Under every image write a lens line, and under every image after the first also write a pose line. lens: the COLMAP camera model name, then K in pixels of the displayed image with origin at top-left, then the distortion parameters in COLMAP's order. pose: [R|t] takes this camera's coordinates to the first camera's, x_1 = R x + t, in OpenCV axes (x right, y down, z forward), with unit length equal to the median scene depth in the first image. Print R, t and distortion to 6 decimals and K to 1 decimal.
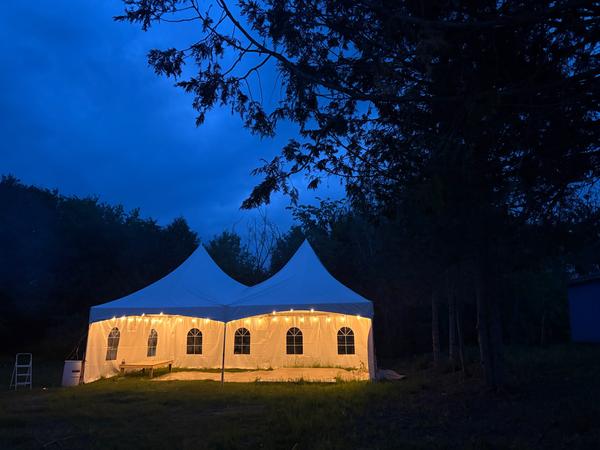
lens RADIAL K [[460.6, 0, 300.0], [0, 460.6, 225.0], [0, 0, 1]] dist [0.066730, -0.094038]
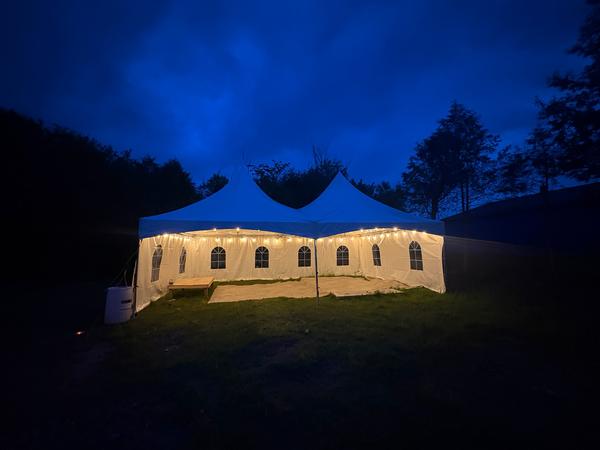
lens RADIAL K [[242.3, 0, 300.0], [0, 242.3, 225.0], [0, 0, 1]] dist [0.000980, 0.000010]
pose [[0.933572, 0.030406, 0.357099, -0.270351], [-0.074139, 0.991227, 0.109423, 0.096541], [-0.350639, -0.128629, 0.927635, 0.413637]]
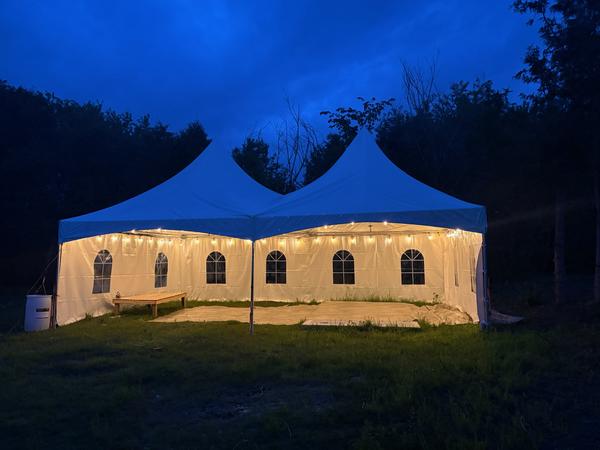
lens RADIAL K [[460.6, 0, 300.0], [0, 460.6, 225.0], [0, 0, 1]] dist [0.066730, -0.094038]
pose [[0.998242, -0.008100, -0.058720, -0.039923], [0.017074, 0.987927, 0.153979, 0.063907], [0.056764, -0.154711, 0.986328, 0.259330]]
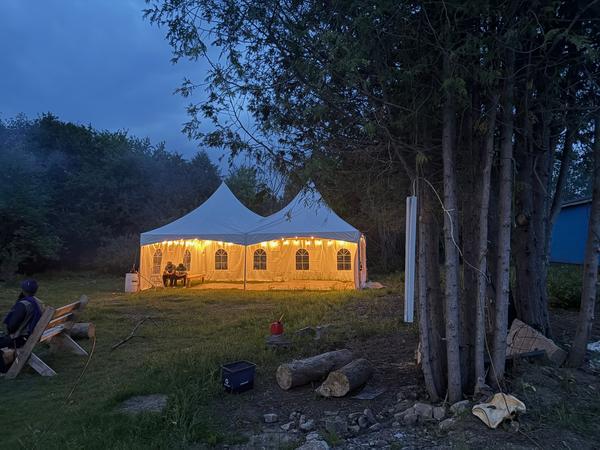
lens RADIAL K [[460.6, 0, 300.0], [0, 460.6, 225.0], [0, 0, 1]] dist [0.066730, -0.094038]
pose [[0.999402, 0.000499, -0.034577, 0.024902], [0.005435, 0.985203, 0.171304, -0.049722], [0.034151, -0.171390, 0.984611, -0.189757]]
